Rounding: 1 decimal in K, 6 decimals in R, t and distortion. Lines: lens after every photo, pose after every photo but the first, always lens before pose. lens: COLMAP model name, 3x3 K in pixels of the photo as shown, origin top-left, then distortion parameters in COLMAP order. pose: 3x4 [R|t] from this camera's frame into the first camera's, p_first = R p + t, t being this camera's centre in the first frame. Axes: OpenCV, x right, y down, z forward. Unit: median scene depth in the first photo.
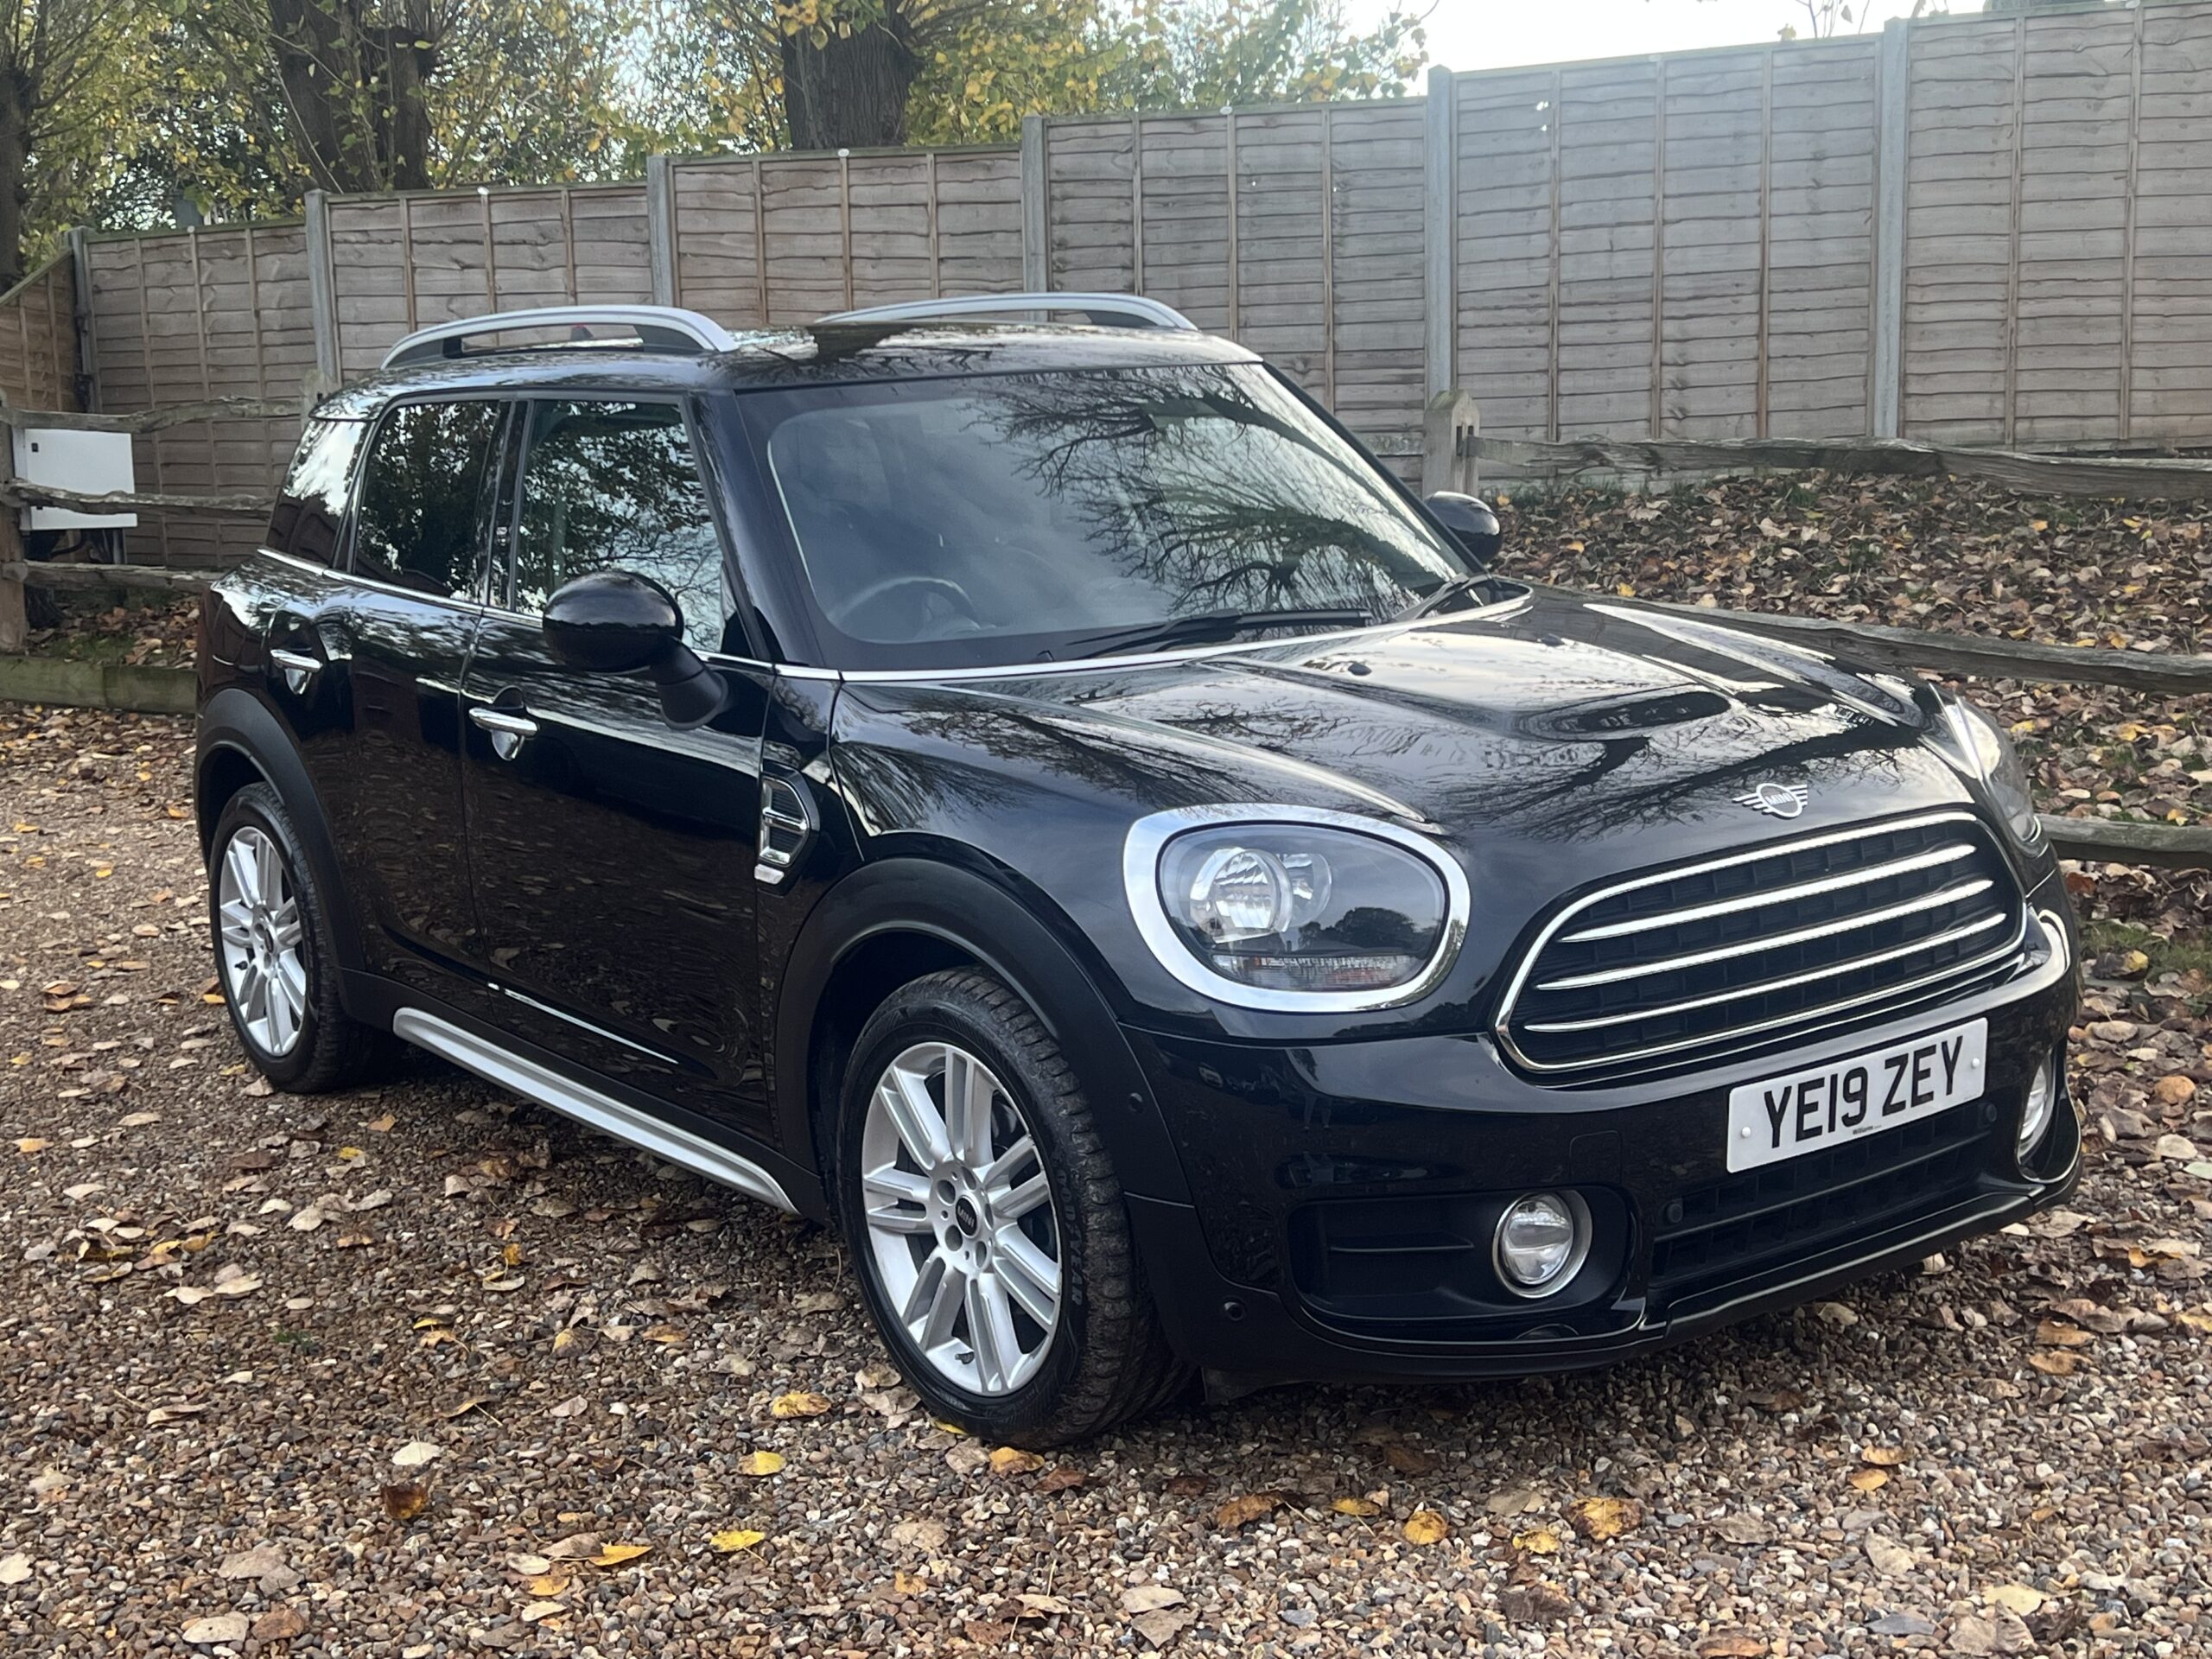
lens RADIAL K [[2822.6, 0, 1106.0], [0, 2822.6, 829.5], [0, 0, 1]] dist [0.142600, -0.375802]
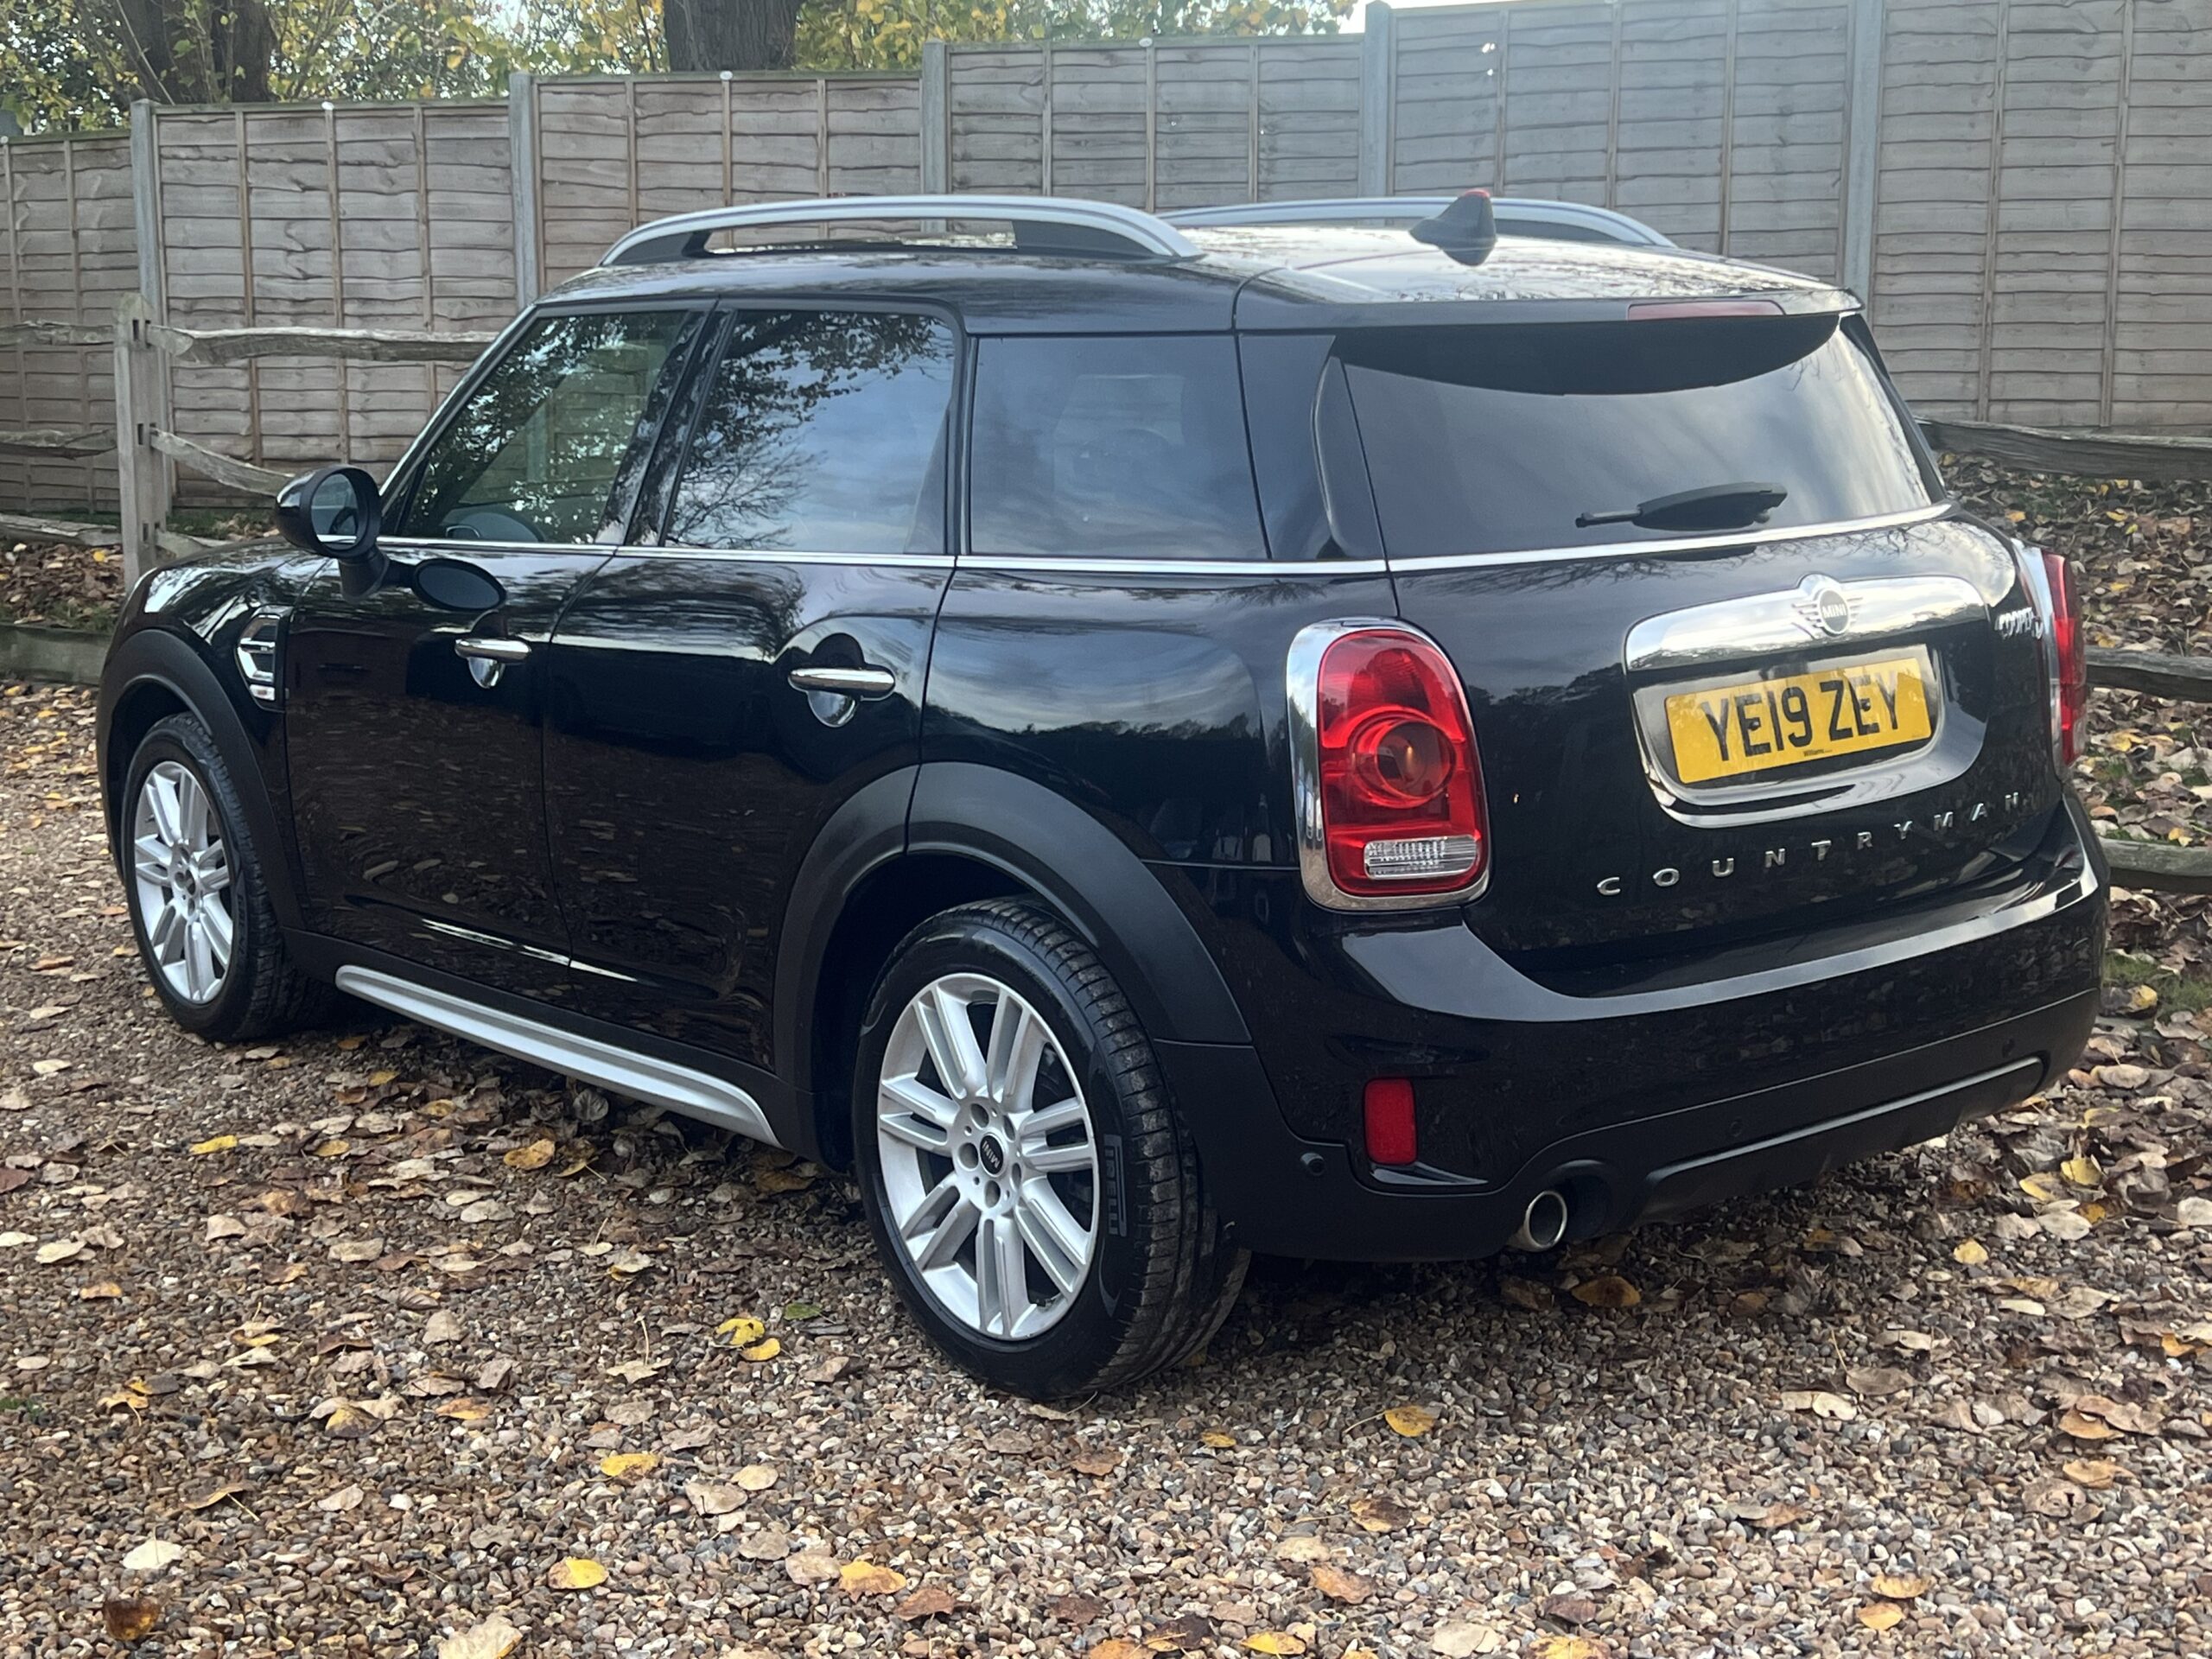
lens RADIAL K [[2961.1, 0, 1106.0], [0, 2961.1, 829.5], [0, 0, 1]] dist [0.160542, -0.458469]
pose [[0.999093, 0.022375, 0.036218, 0.000537], [-0.022466, 0.999745, 0.002097, -0.001669], [-0.036162, -0.002909, 0.999342, 0.104070]]
